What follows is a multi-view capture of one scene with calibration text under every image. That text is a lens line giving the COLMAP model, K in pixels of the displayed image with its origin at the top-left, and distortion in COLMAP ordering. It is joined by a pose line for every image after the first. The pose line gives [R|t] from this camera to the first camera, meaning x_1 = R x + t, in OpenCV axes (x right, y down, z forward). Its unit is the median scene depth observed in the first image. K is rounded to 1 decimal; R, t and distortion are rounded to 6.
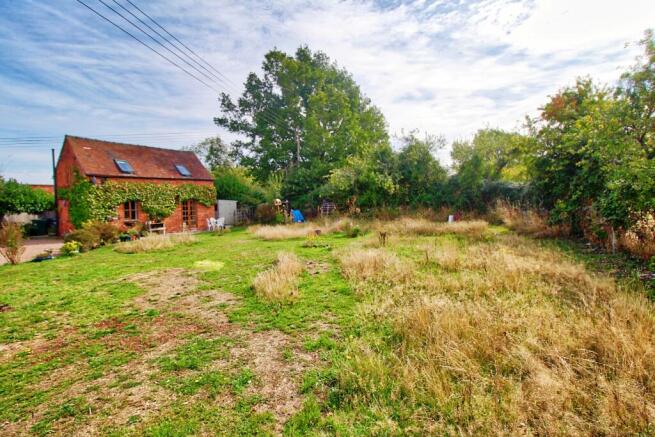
lens RADIAL K [[318.7, 0, 327.9], [0, 318.7, 219.0], [0, 0, 1]] dist [-0.006447, -0.004088]
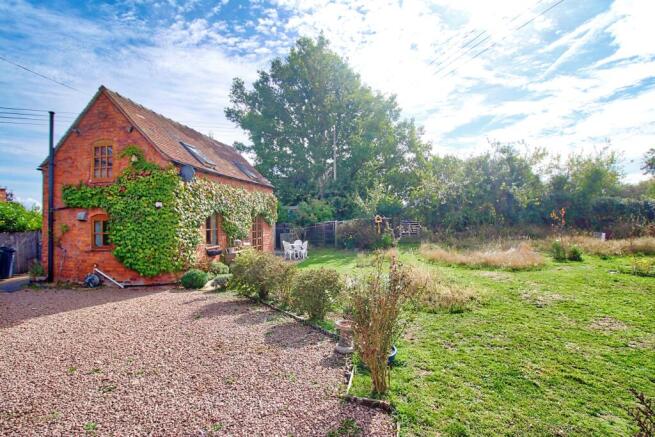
lens RADIAL K [[318.7, 0, 326.8], [0, 318.7, 217.1], [0, 0, 1]] dist [-0.006447, -0.004088]
pose [[0.940484, 0.008565, 0.339730, -0.556585], [0.016363, 0.997382, -0.070442, -0.005948], [-0.339443, 0.071808, 0.937882, 0.337947]]
